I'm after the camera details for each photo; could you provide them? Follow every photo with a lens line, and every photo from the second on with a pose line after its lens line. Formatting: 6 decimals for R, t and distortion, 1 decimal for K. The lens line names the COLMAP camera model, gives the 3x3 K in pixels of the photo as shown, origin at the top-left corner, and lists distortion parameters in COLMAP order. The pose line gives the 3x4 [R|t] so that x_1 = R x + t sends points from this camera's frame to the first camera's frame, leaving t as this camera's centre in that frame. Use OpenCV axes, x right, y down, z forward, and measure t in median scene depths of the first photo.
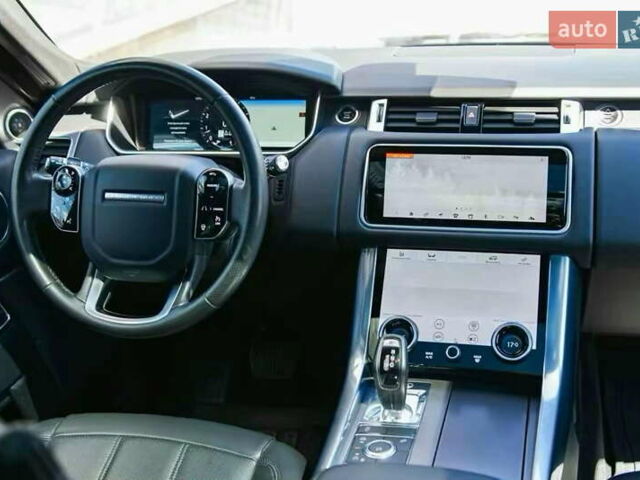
lens RADIAL K [[884.1, 0, 320.0], [0, 884.1, 240.0], [0, 0, 1]] dist [-0.105859, 0.009880]
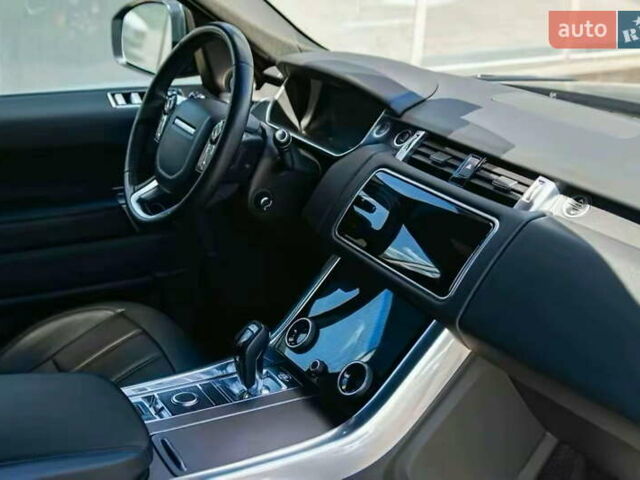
lens RADIAL K [[884.1, 0, 320.0], [0, 884.1, 240.0], [0, 0, 1]] dist [-0.105859, 0.009880]
pose [[0.624731, 0.346658, -0.699671, 0.785627], [-0.464836, 0.885085, 0.023474, -0.024607], [0.627406, 0.310568, 0.714079, 0.286297]]
